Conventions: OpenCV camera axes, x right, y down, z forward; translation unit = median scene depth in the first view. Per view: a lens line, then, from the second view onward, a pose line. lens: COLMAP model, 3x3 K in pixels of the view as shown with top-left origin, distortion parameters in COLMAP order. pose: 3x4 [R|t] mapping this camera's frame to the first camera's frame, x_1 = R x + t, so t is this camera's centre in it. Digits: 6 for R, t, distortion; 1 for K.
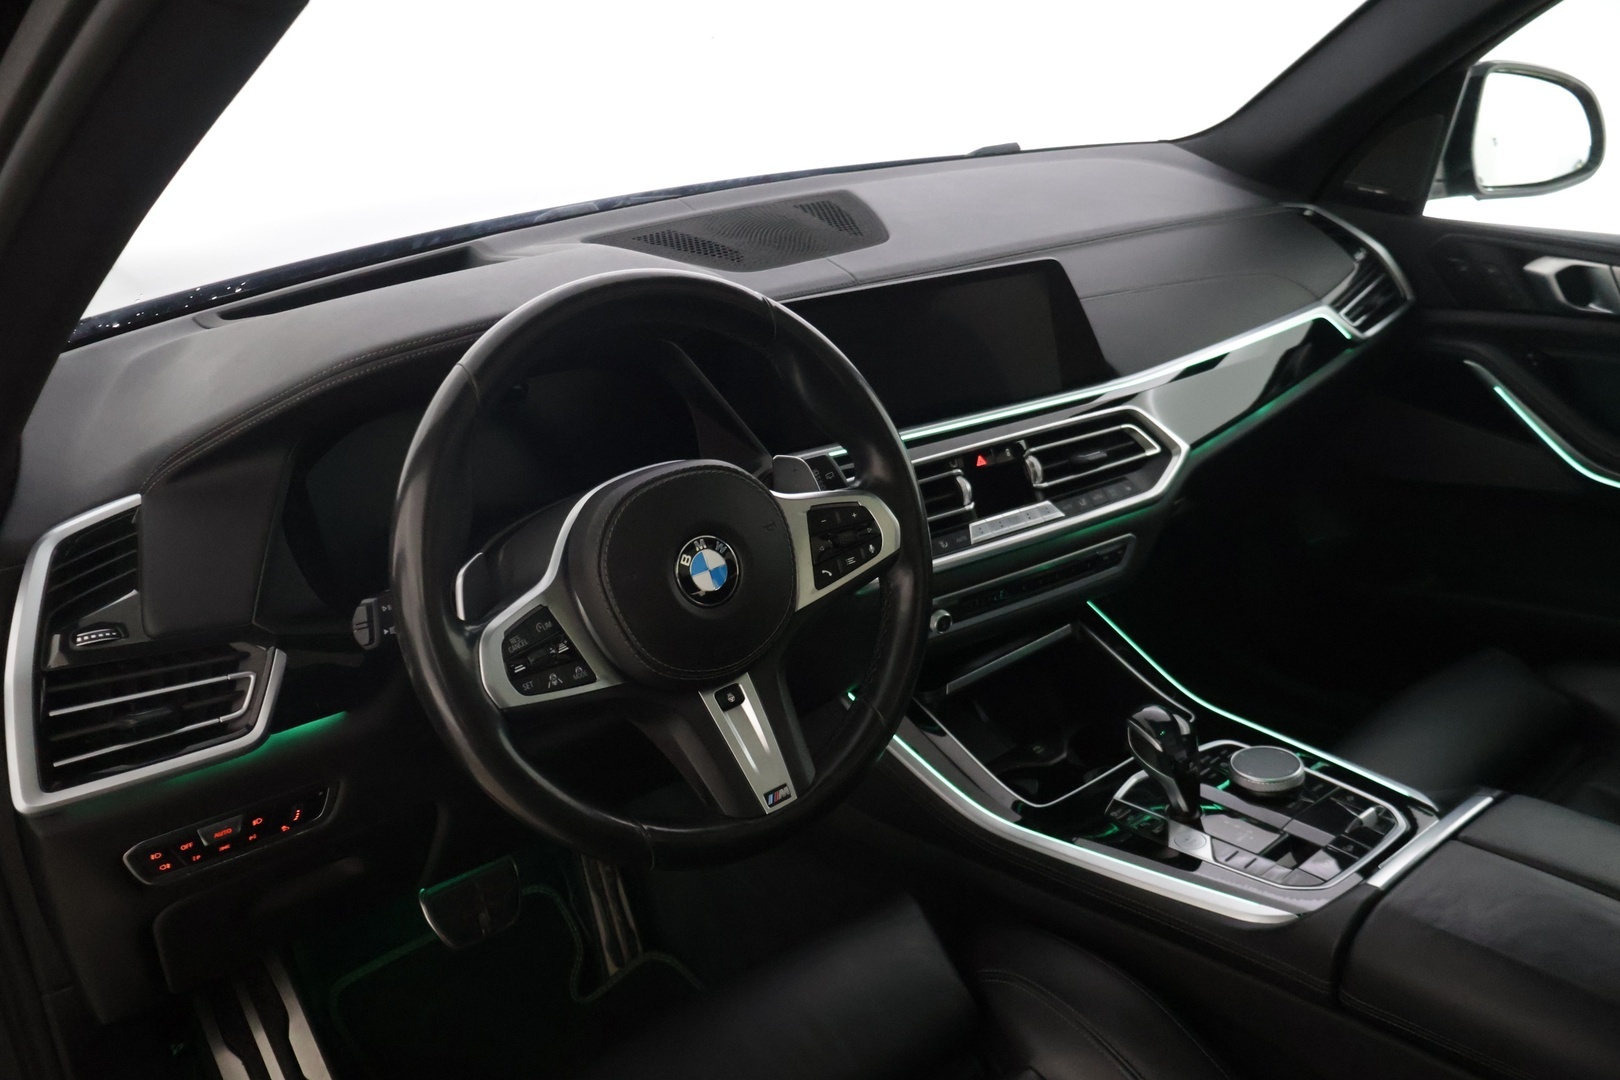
lens RADIAL K [[1371.0, 0, 810.0], [0, 1371.0, 540.0], [0, 0, 1]] dist [0.003135, 0.000575]
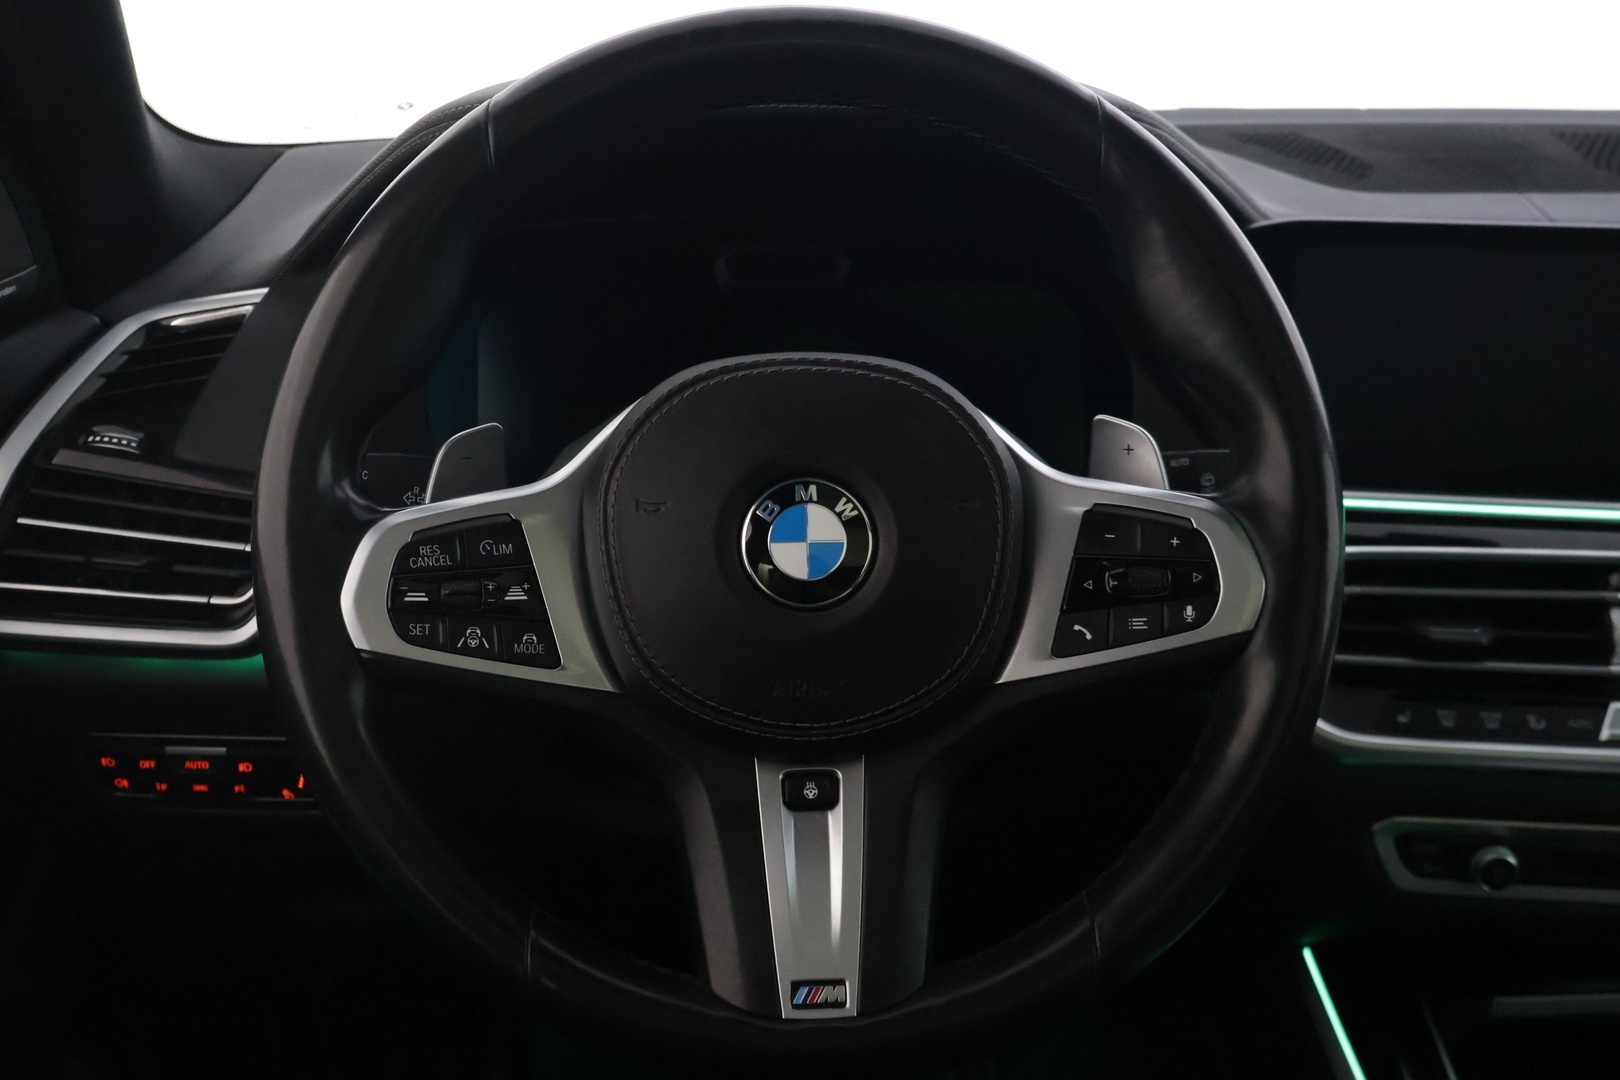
lens RADIAL K [[1769.9, 0, 810.0], [0, 1769.9, 540.0], [0, 0, 1]] dist [0.003921, 0.005397]
pose [[0.799440, 0.221840, -0.558285, 0.312658], [-0.278122, 0.960402, -0.016635, 0.032182], [0.532487, 0.168570, 0.829482, 0.410316]]
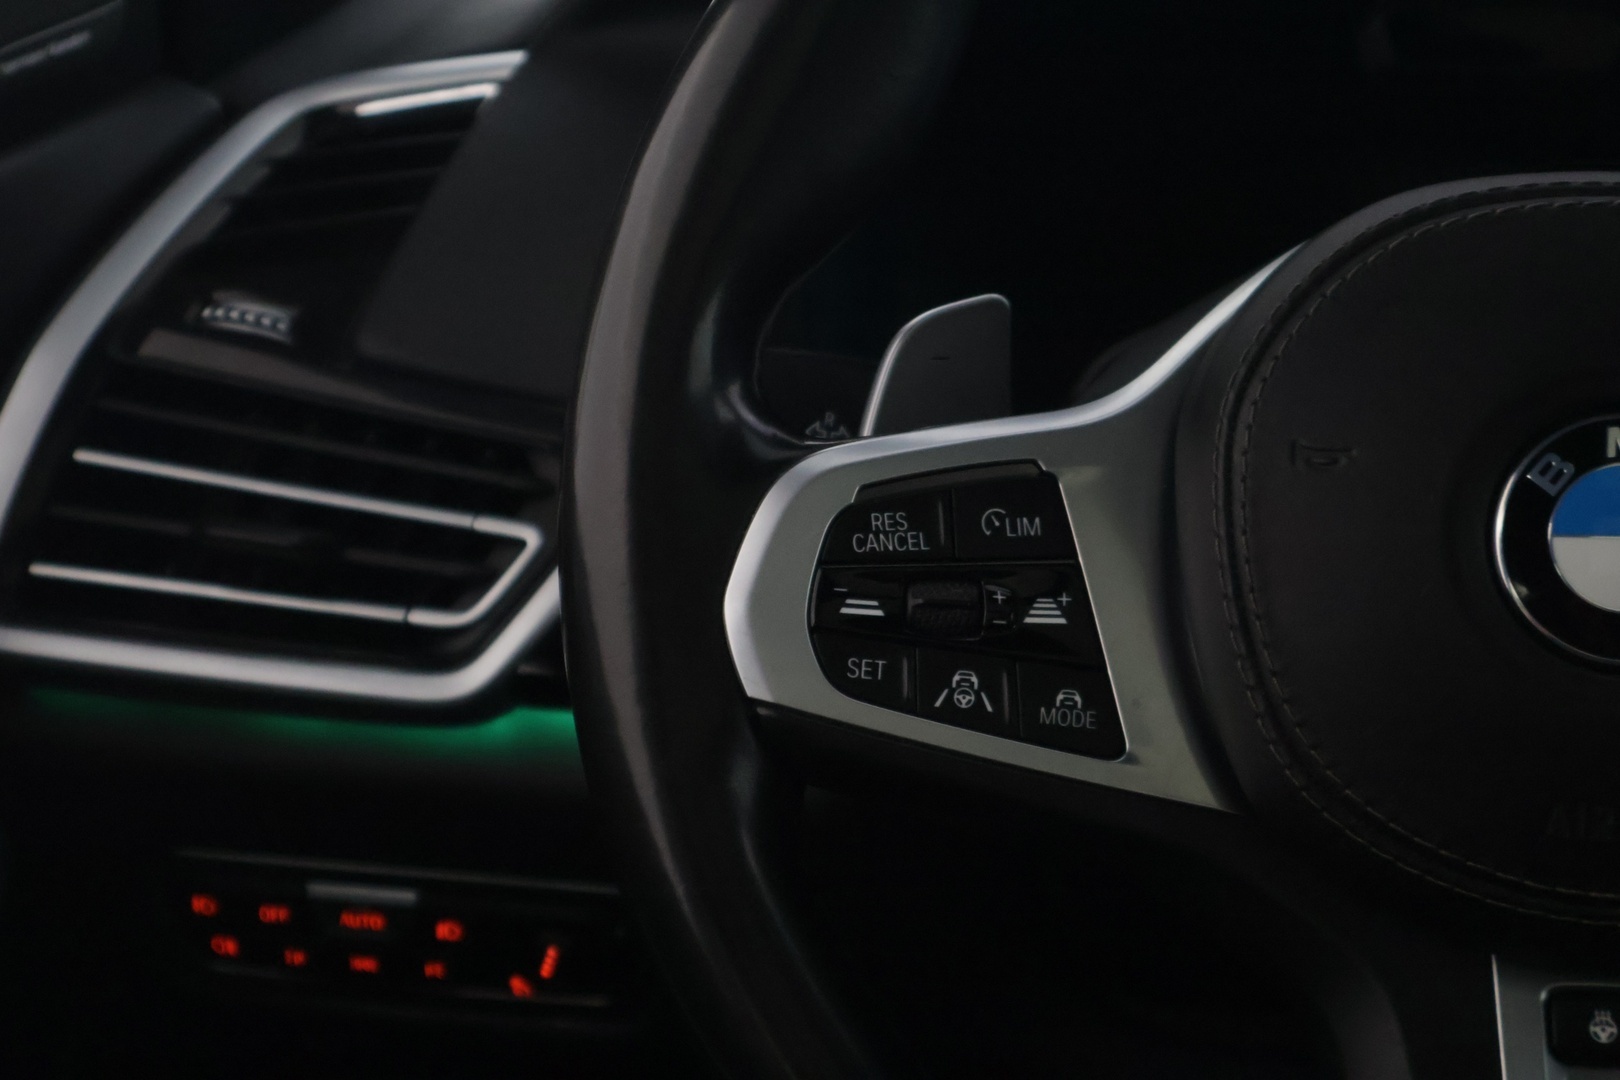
lens RADIAL K [[3283.3, 0, 810.0], [0, 3283.3, 540.0], [0, 0, 1]] dist [0.037961, -0.092735]
pose [[0.701999, 0.243601, -0.669220, 0.251269], [-0.325176, 0.945648, 0.003120, 0.073045], [0.633607, 0.215424, 0.743058, 0.392142]]
